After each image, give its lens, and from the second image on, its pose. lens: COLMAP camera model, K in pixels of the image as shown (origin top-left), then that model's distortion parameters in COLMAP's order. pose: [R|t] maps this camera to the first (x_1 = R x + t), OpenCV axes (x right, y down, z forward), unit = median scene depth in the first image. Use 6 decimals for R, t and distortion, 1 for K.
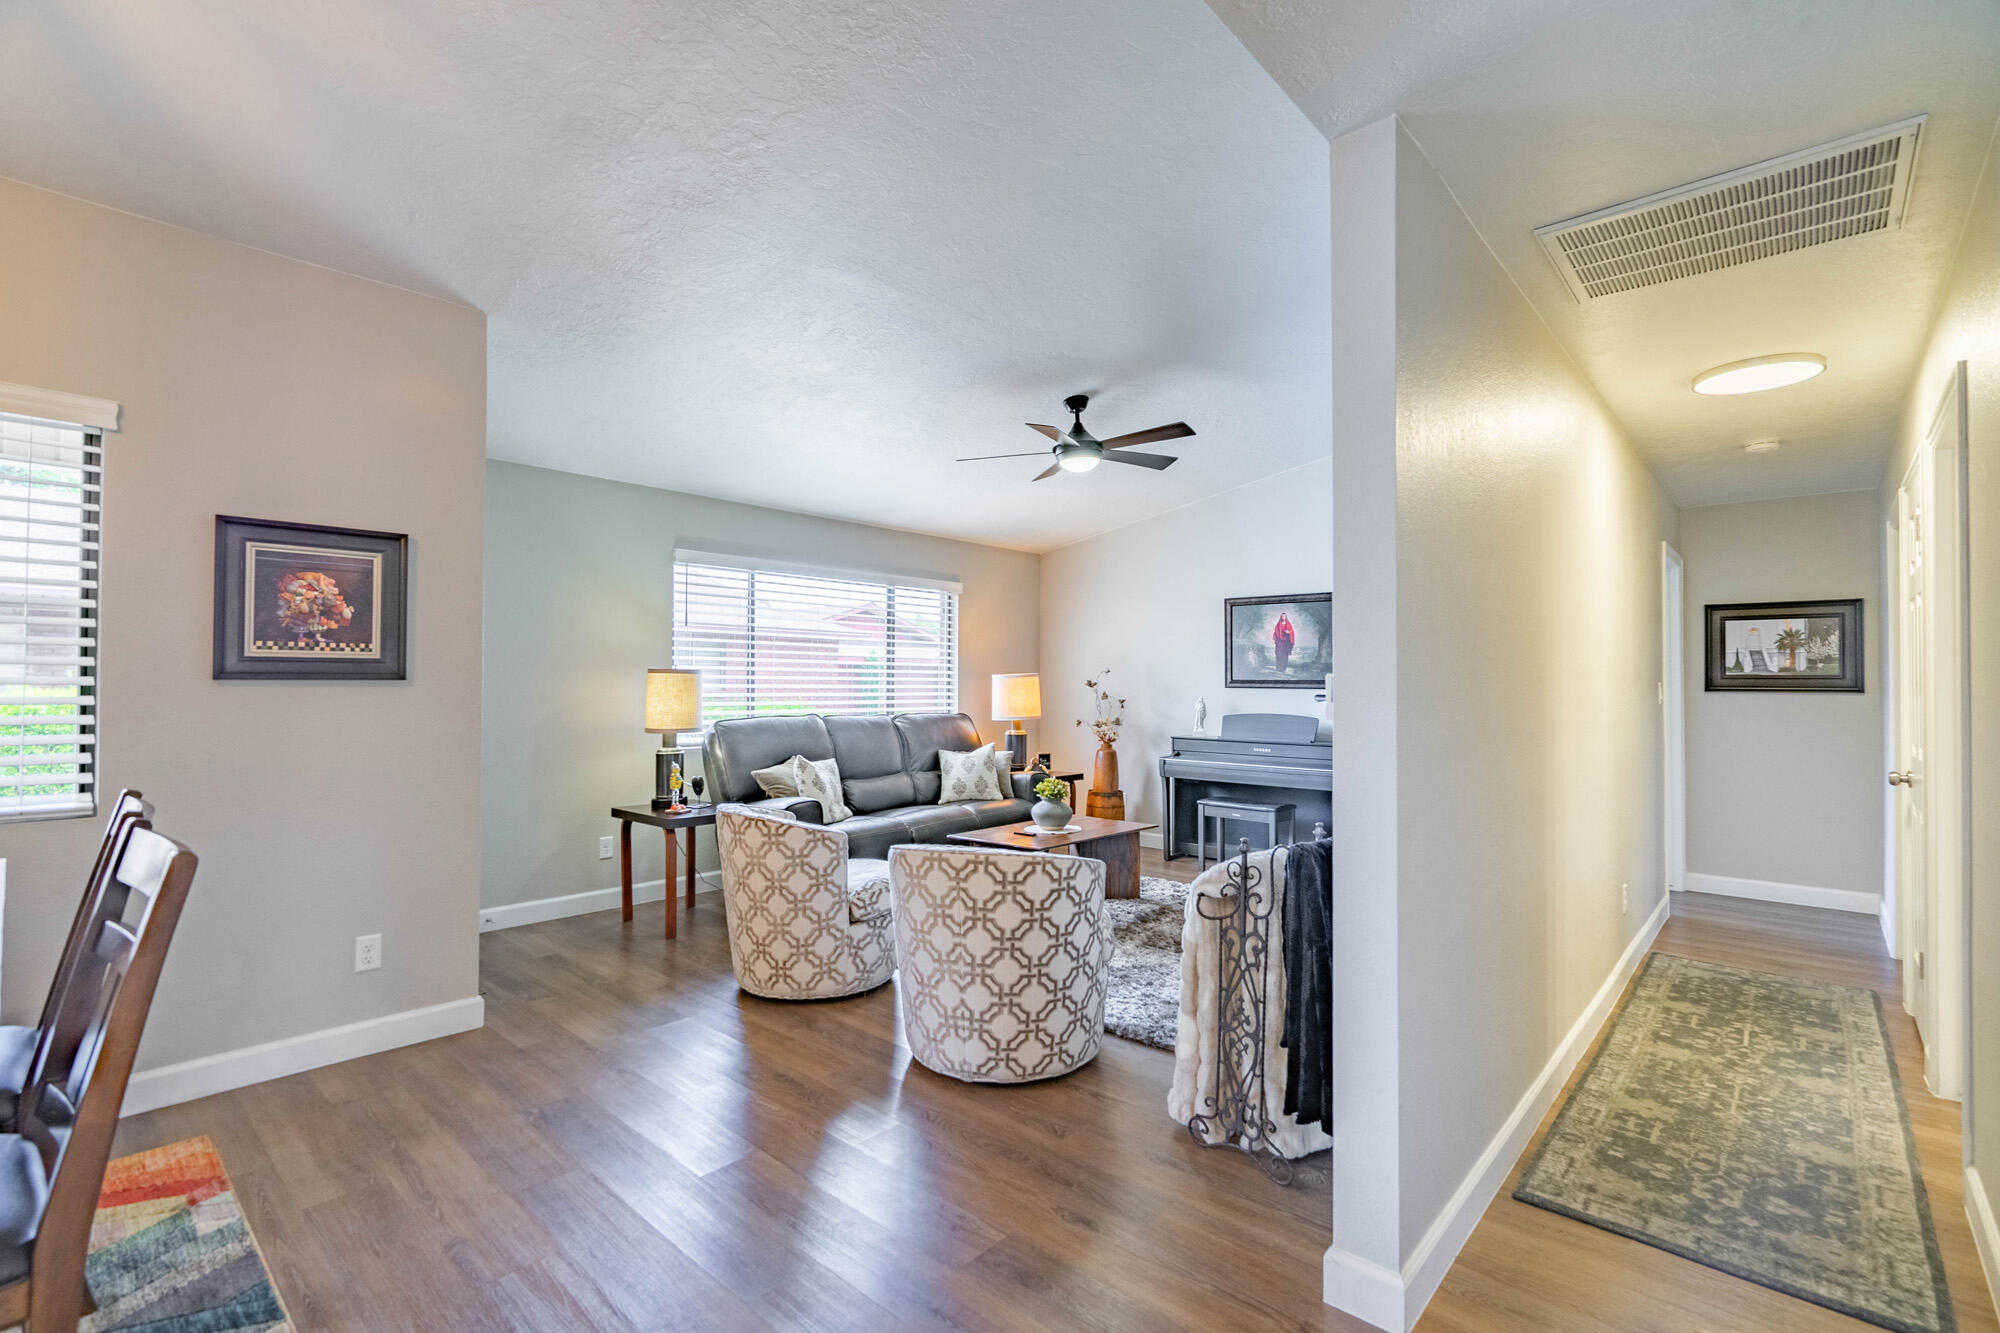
lens RADIAL K [[904.6, 0, 1000.0], [0, 904.6, 666.5], [0, 0, 1]] dist [-0.002546, 0.000089]
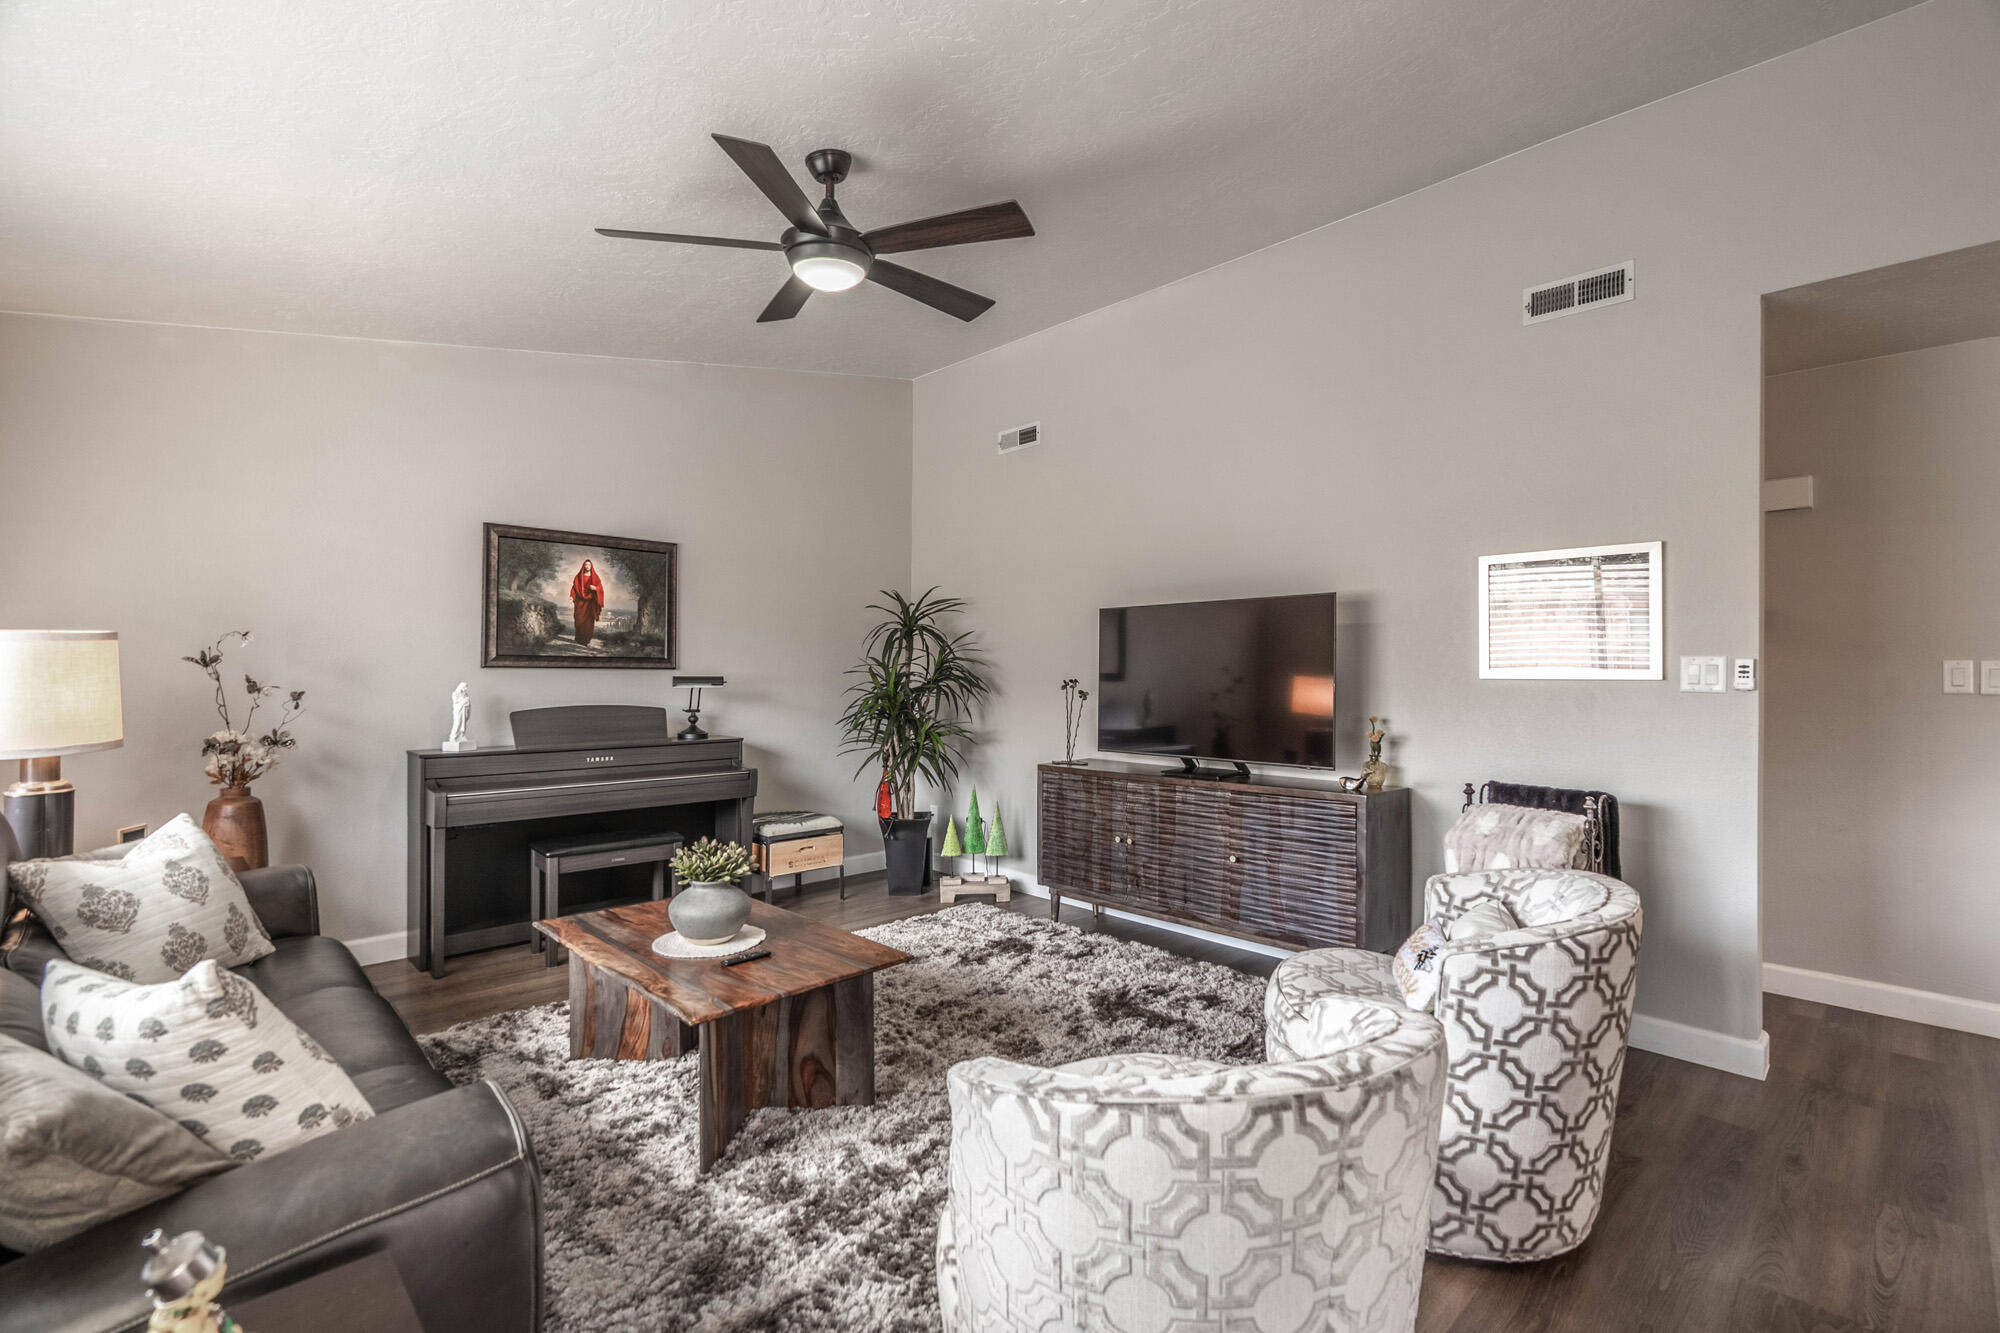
lens RADIAL K [[904.2, 0, 988.6], [0, 904.2, 667.8], [0, 0, 1]] dist [0.002614, 0.001238]
pose [[0.078604, 0.000624, 0.996906, -0.375599], [-0.022056, 0.999756, 0.001113, 0.017090], [-0.996662, -0.022075, 0.078598, 0.680490]]
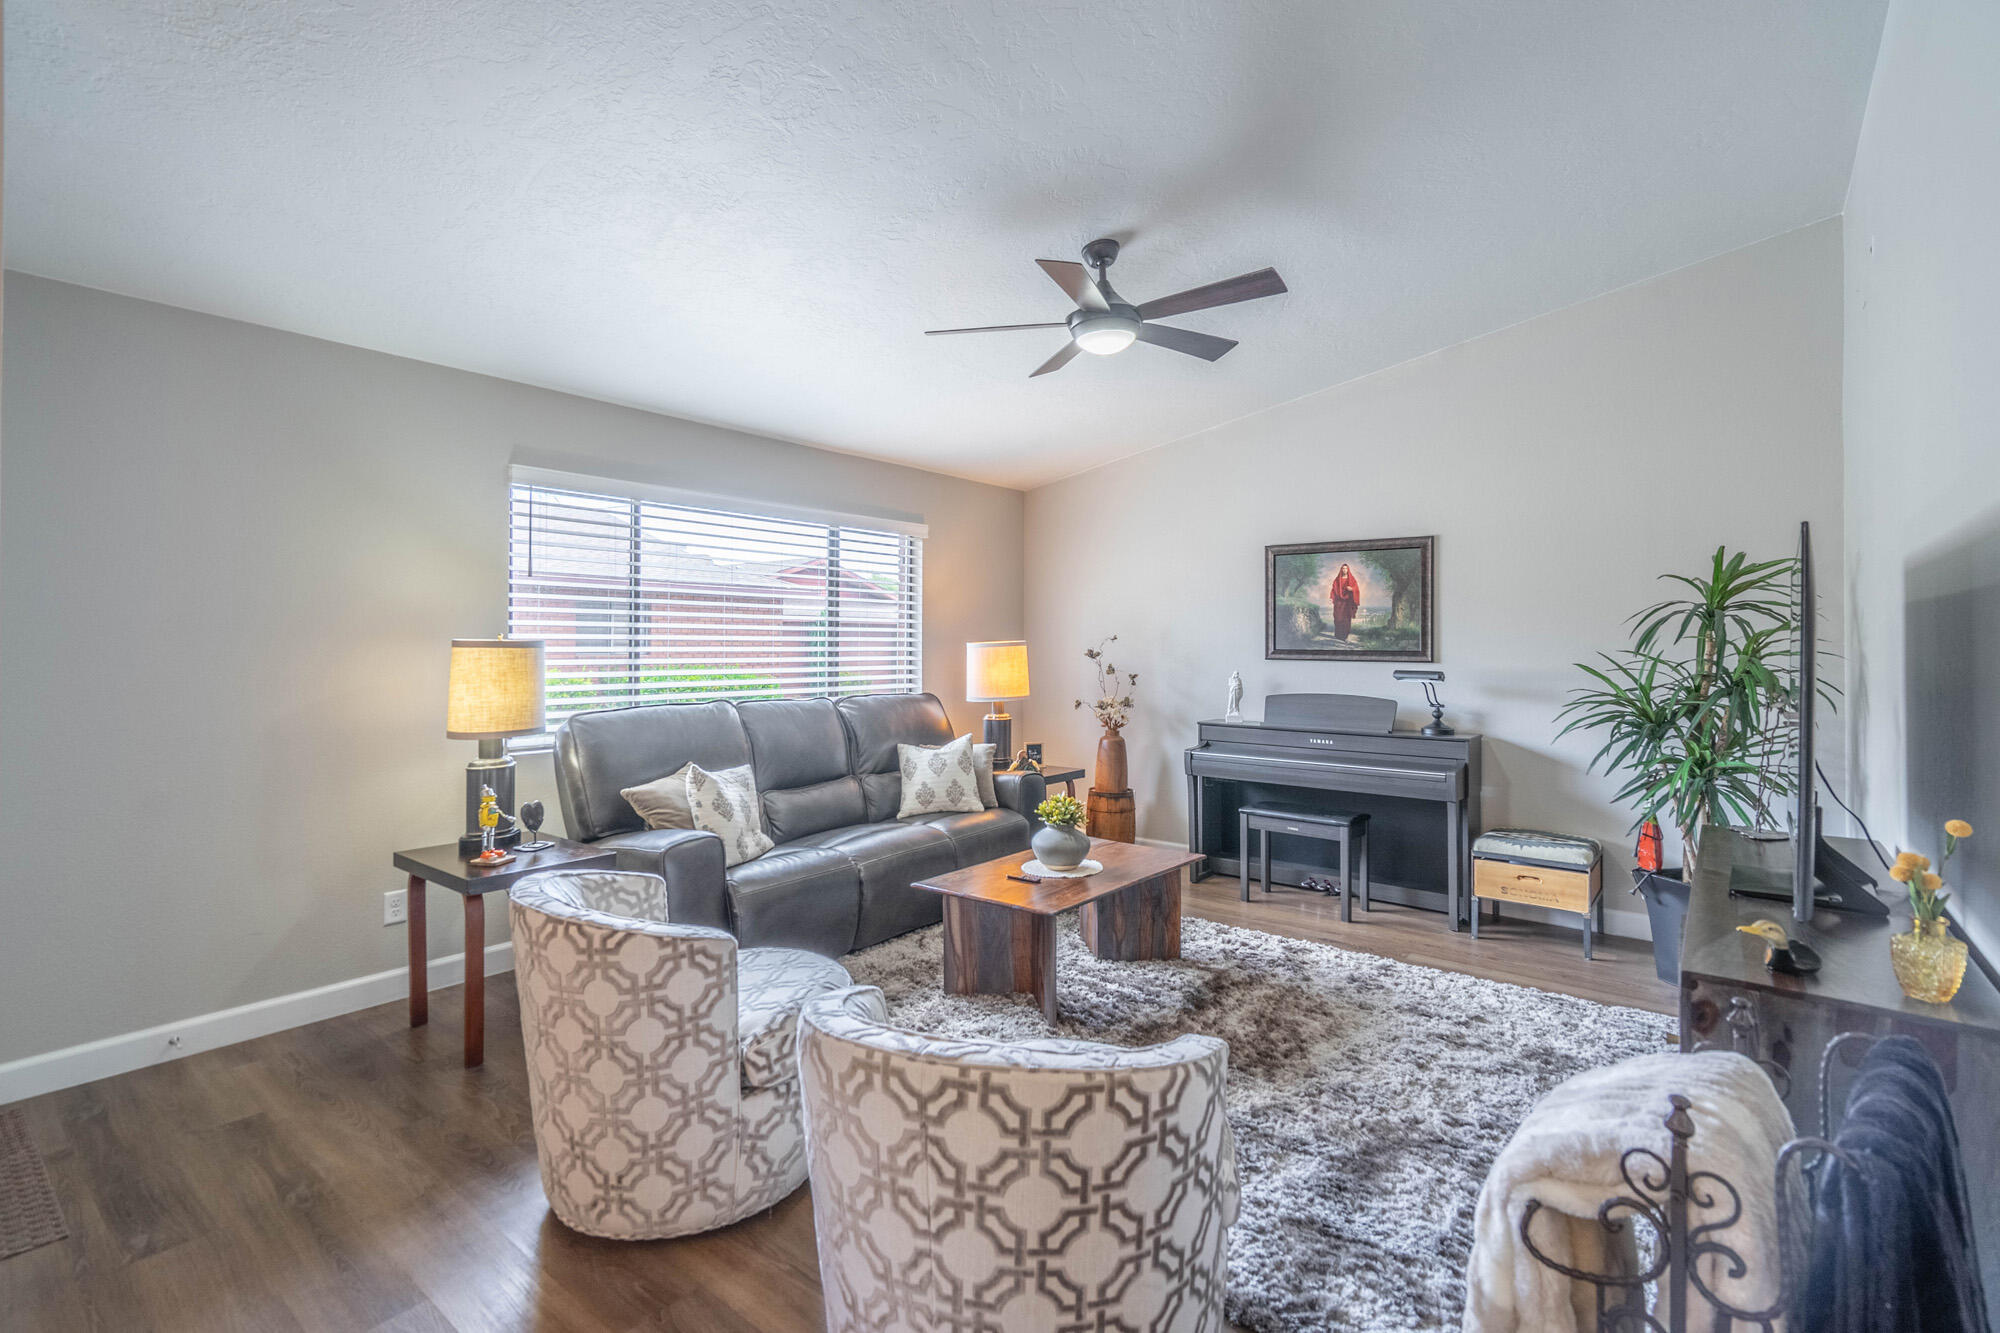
lens RADIAL K [[914.7, 0, 1020.6], [0, 914.7, 629.4], [0, 0, 1]] dist [0.001133, 0.000639]
pose [[0.997727, 0.000091, 0.067385, -0.018114], [-0.000421, 0.999988, 0.004878, -0.007194], [-0.067384, -0.004895, 0.997715, 0.250424]]
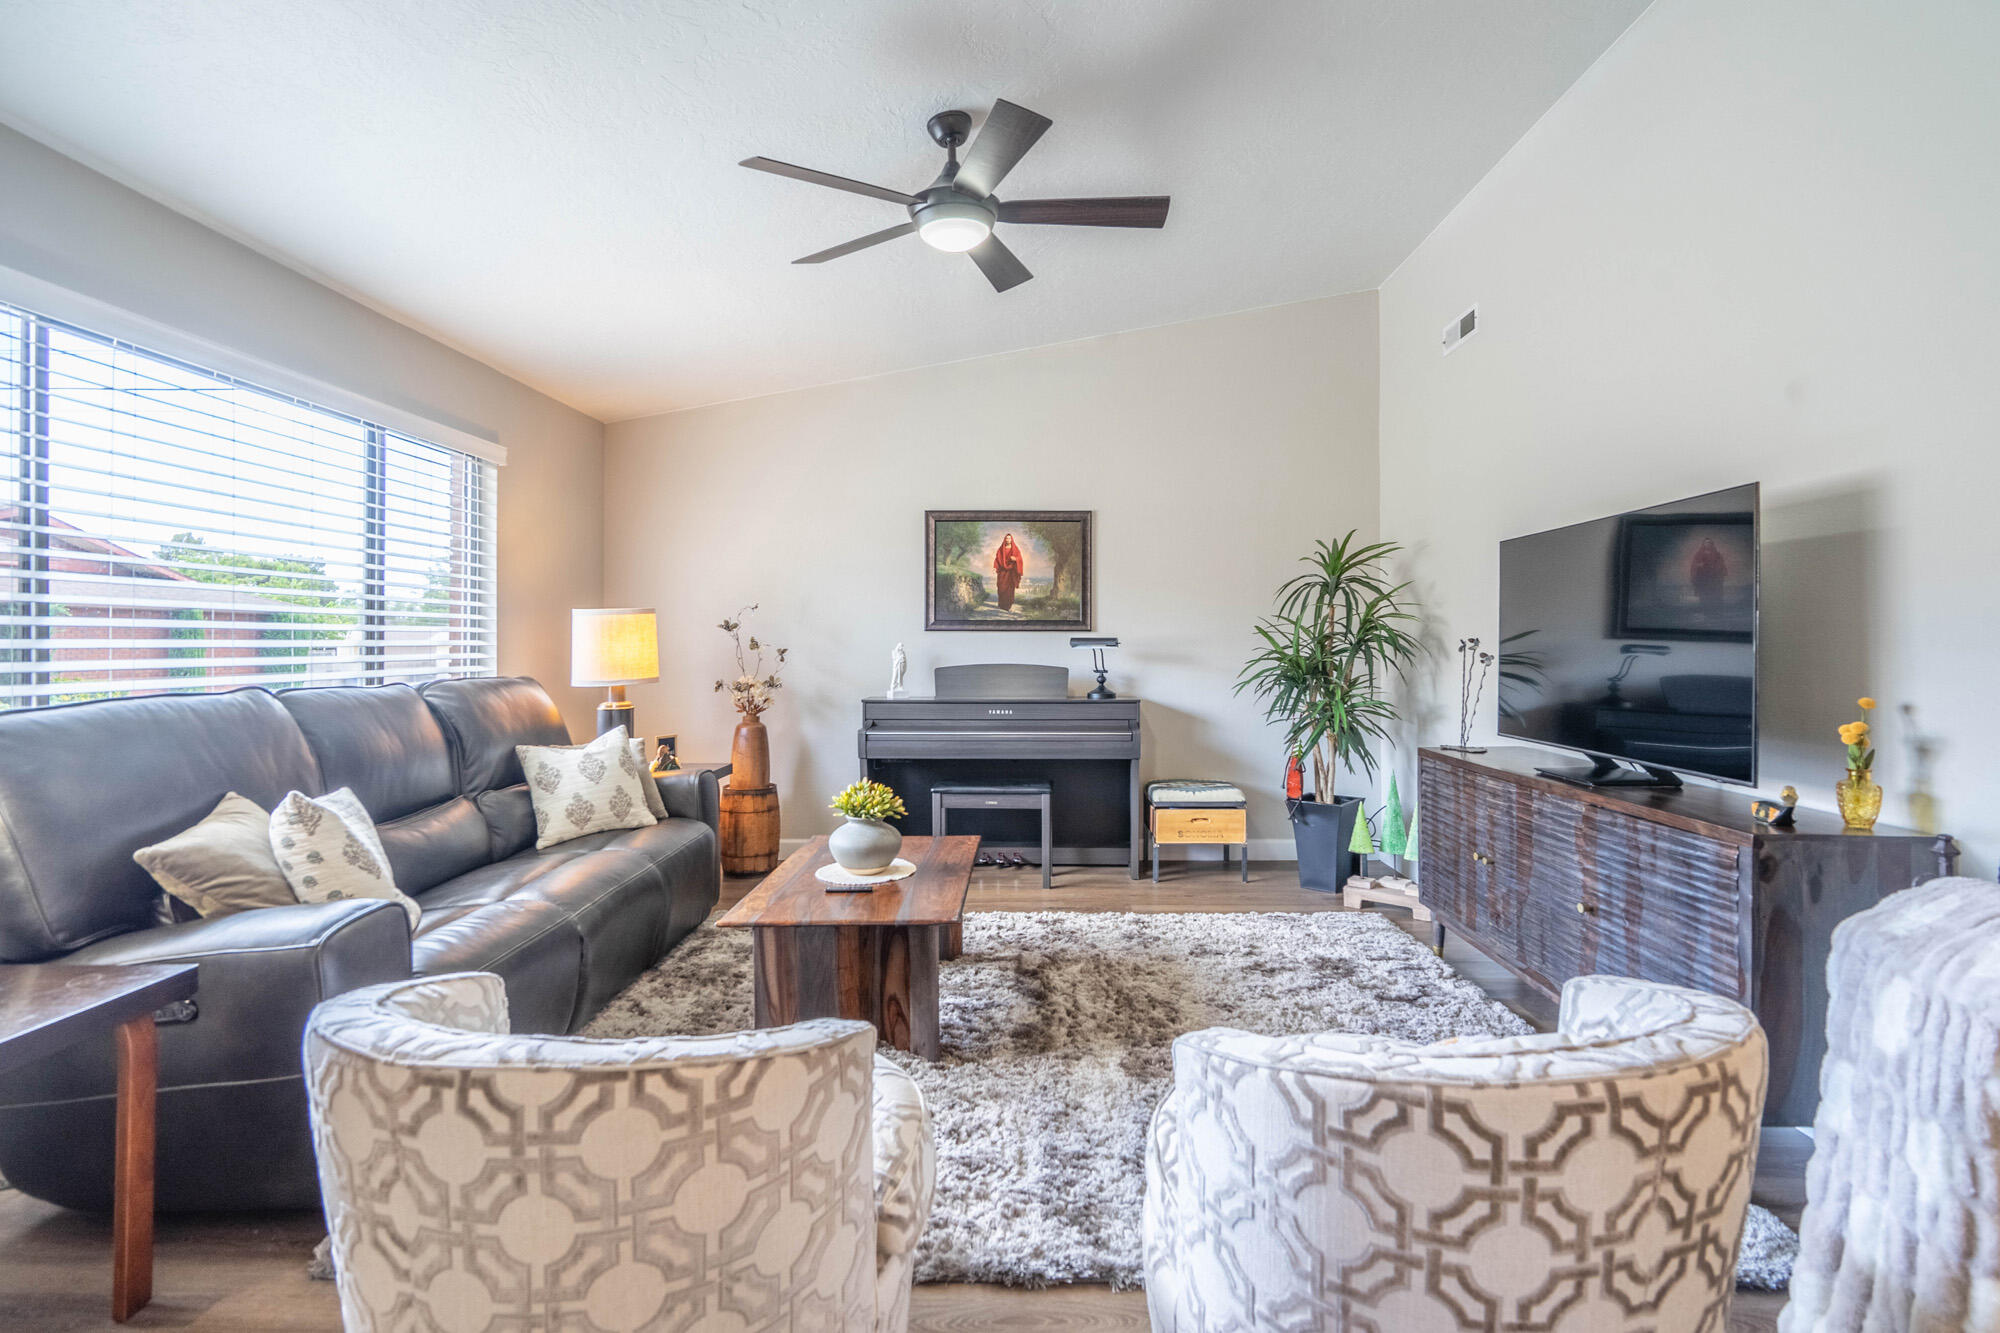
lens RADIAL K [[928.3, 0, 1016.3], [0, 928.3, 629.8], [0, 0, 1]] dist [-0.001123, 0.000592]
pose [[0.754676, 0.002170, 0.656094, -0.216155], [-0.007826, 0.999953, 0.005695, 0.019617], [-0.656051, -0.009432, 0.754657, 0.421177]]
